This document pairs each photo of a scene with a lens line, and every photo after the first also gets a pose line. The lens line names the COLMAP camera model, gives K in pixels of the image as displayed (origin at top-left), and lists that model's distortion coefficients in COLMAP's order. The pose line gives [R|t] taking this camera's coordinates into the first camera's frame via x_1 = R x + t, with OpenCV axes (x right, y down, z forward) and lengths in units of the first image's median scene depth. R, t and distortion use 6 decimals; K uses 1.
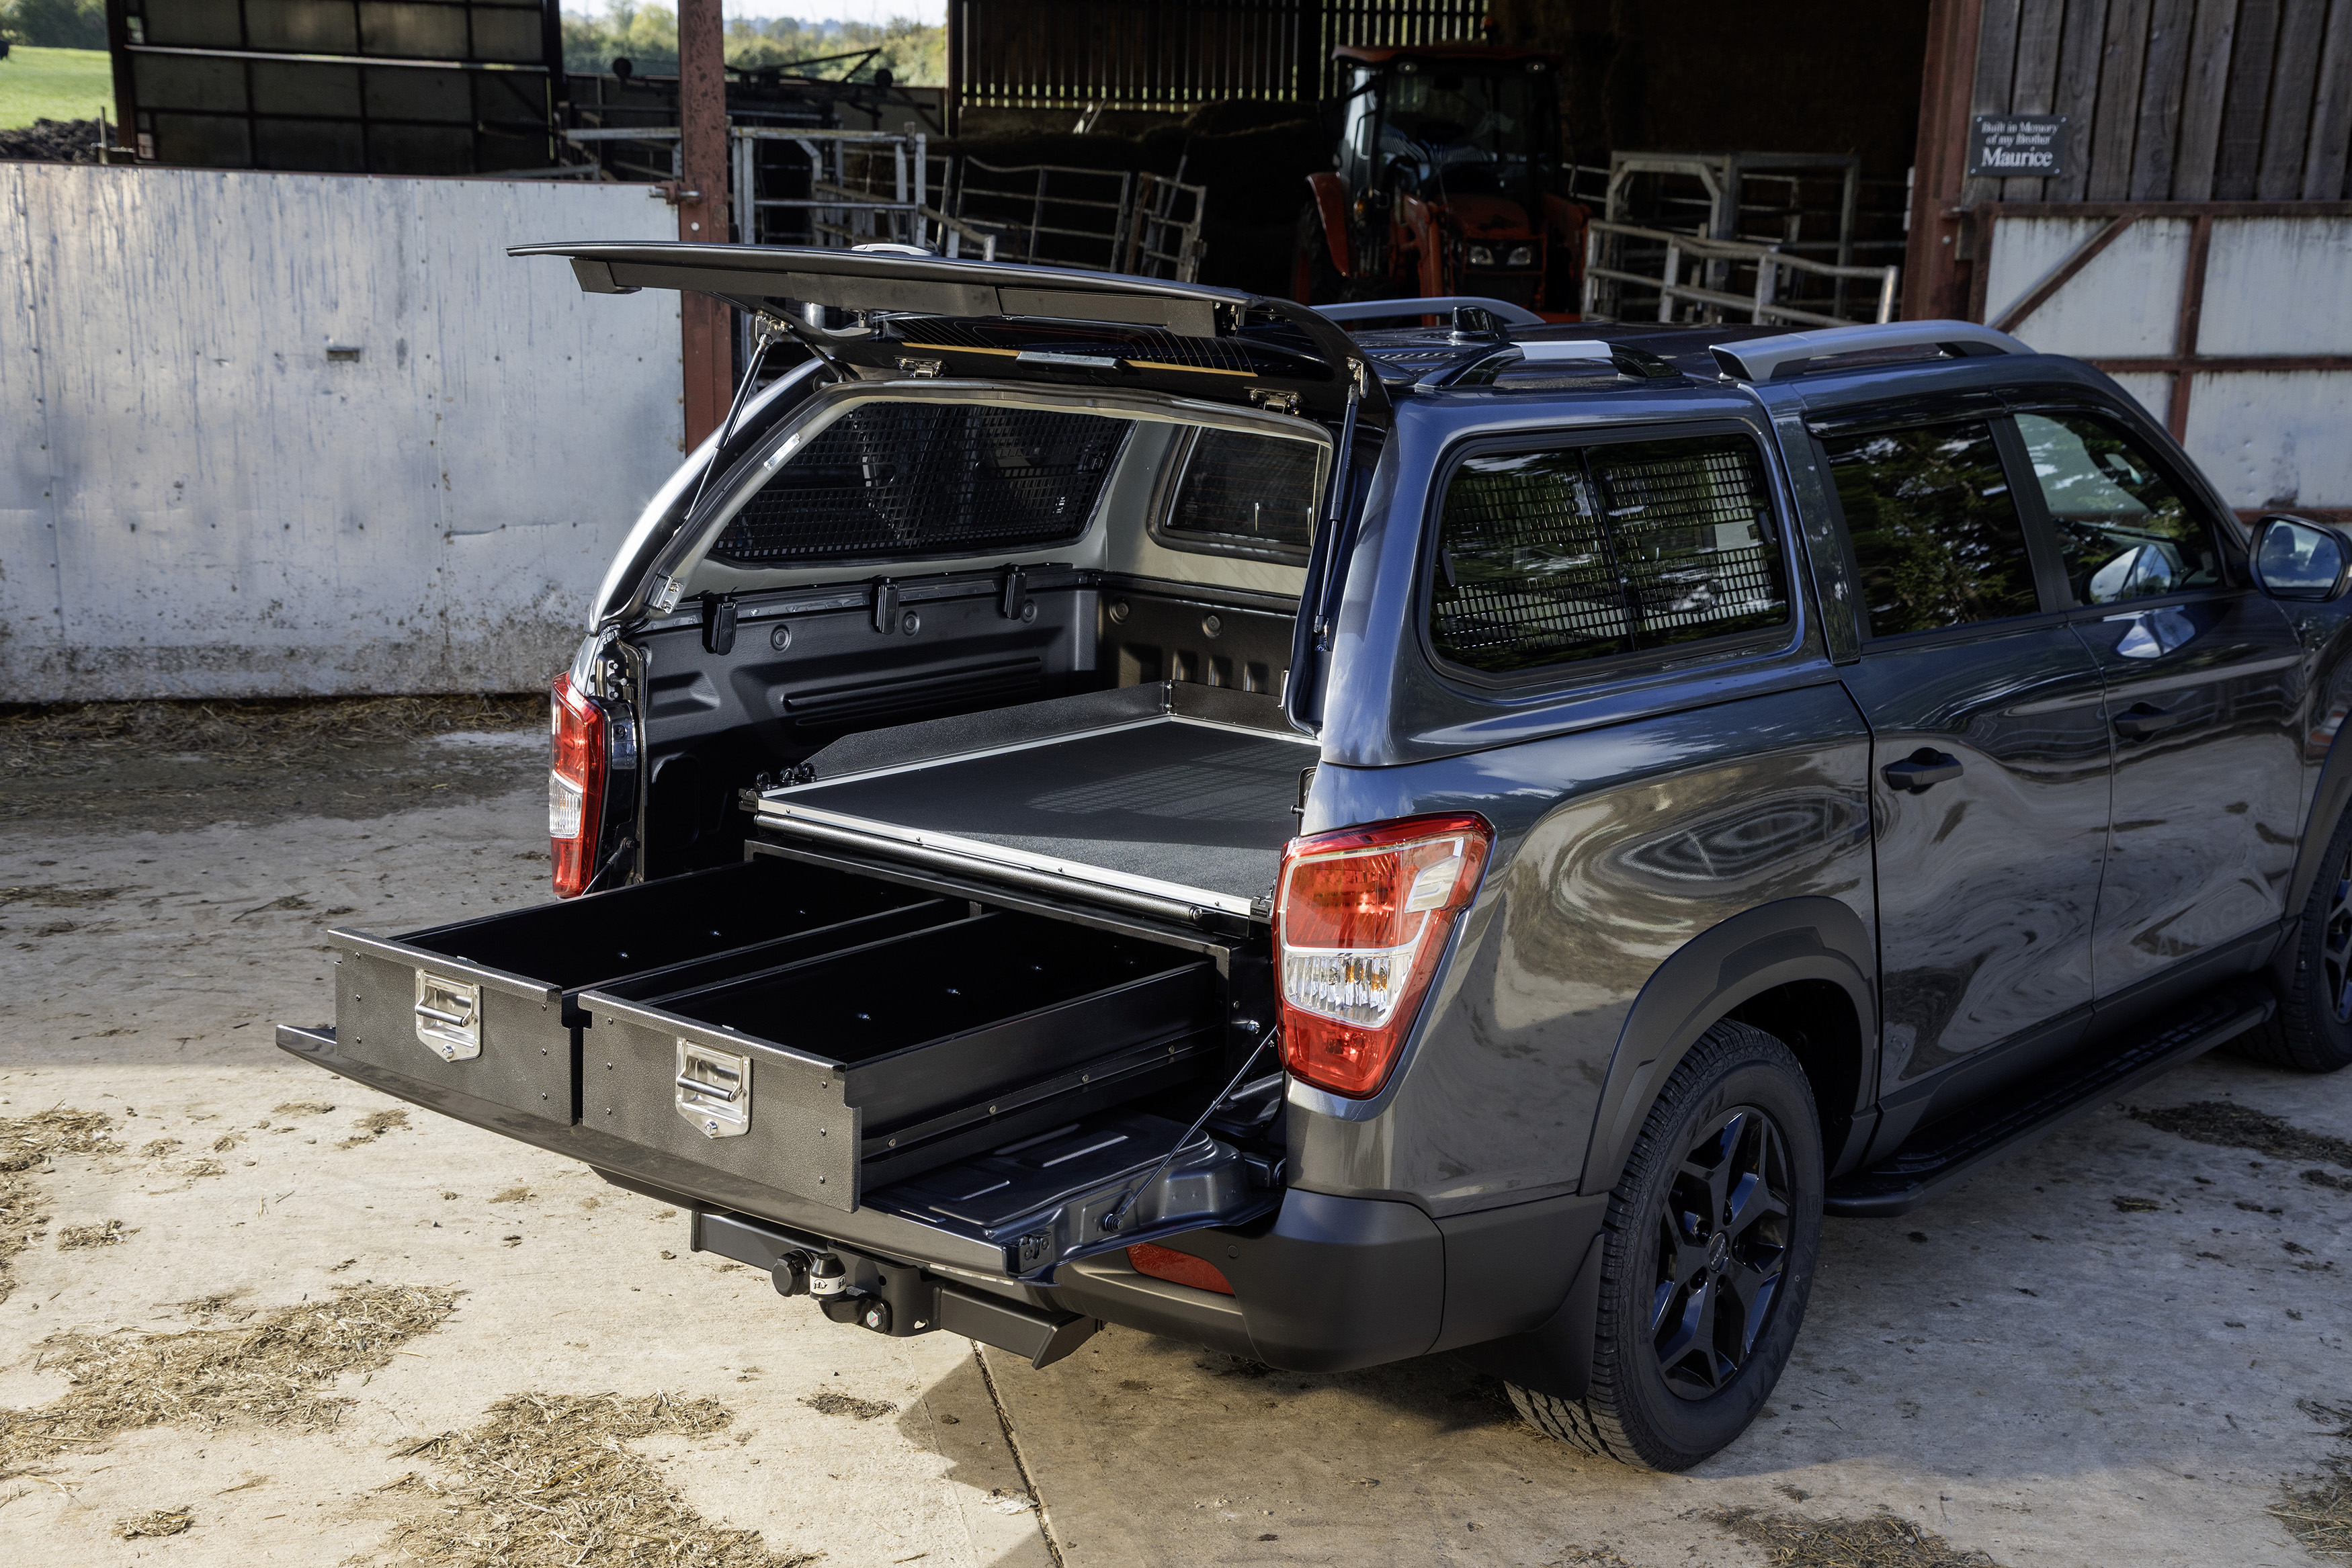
lens RADIAL K [[3063.7, 0, 1174.7], [0, 3063.7, 778.8], [0, 0, 1]] dist [0.212526, 0.252717]
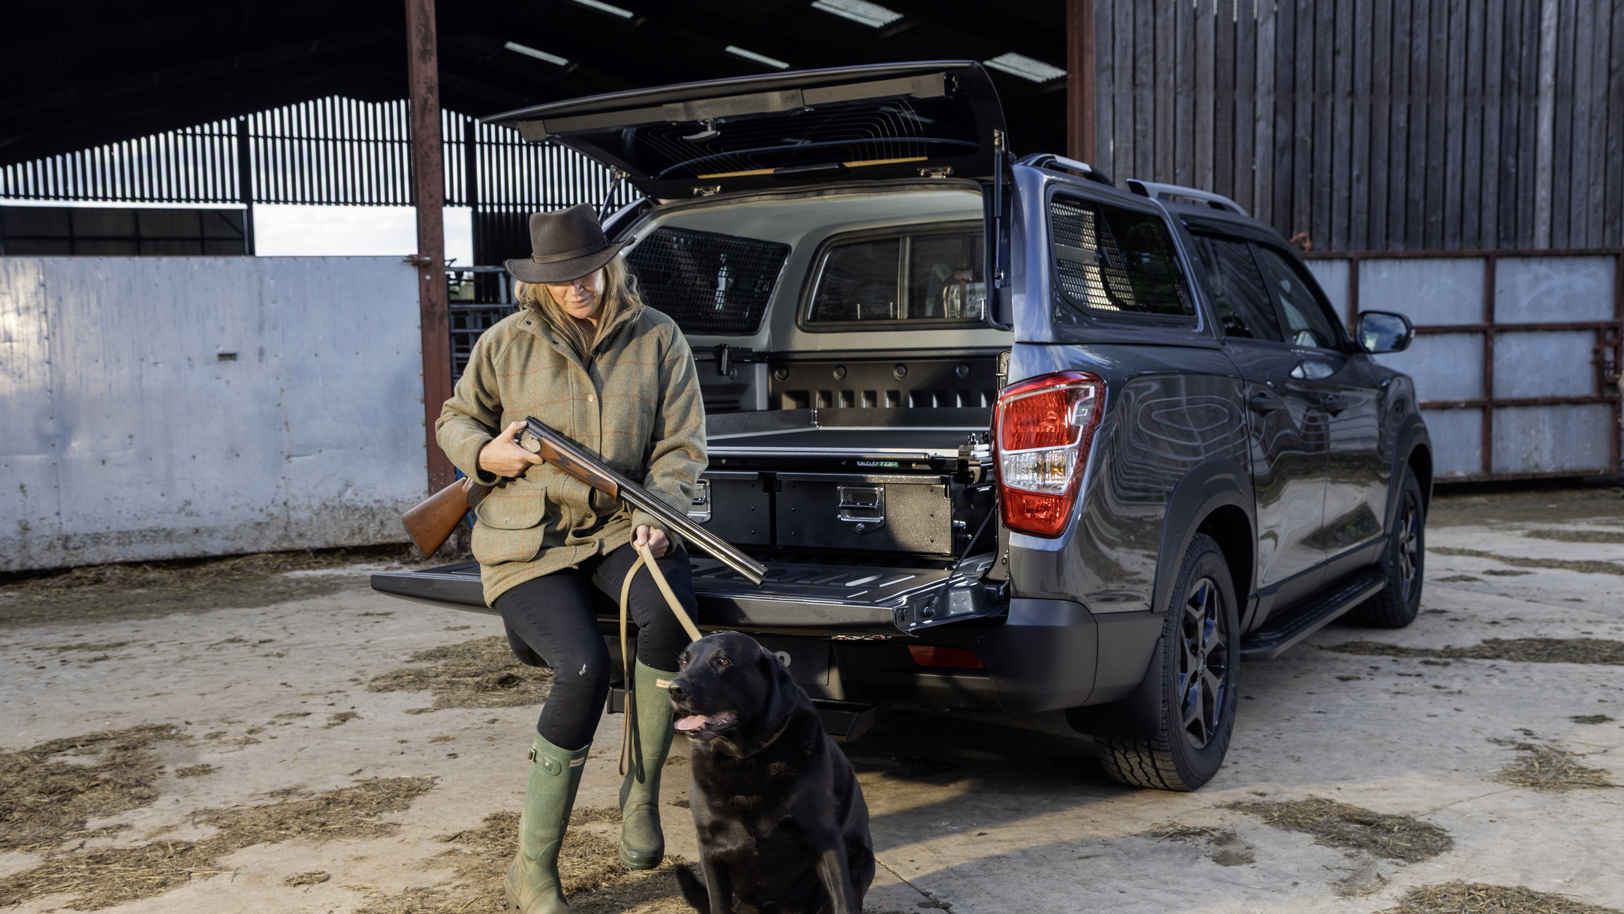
lens RADIAL K [[1660.1, 0, 814.6], [0, 1660.1, 467.1], [0, 0, 1]] dist [0.089030, 0.026107]
pose [[0.988072, -0.053449, 0.144419, -0.081529], [0.072430, 0.988924, -0.129547, 0.071778], [-0.135895, 0.138462, 0.981000, 0.043899]]
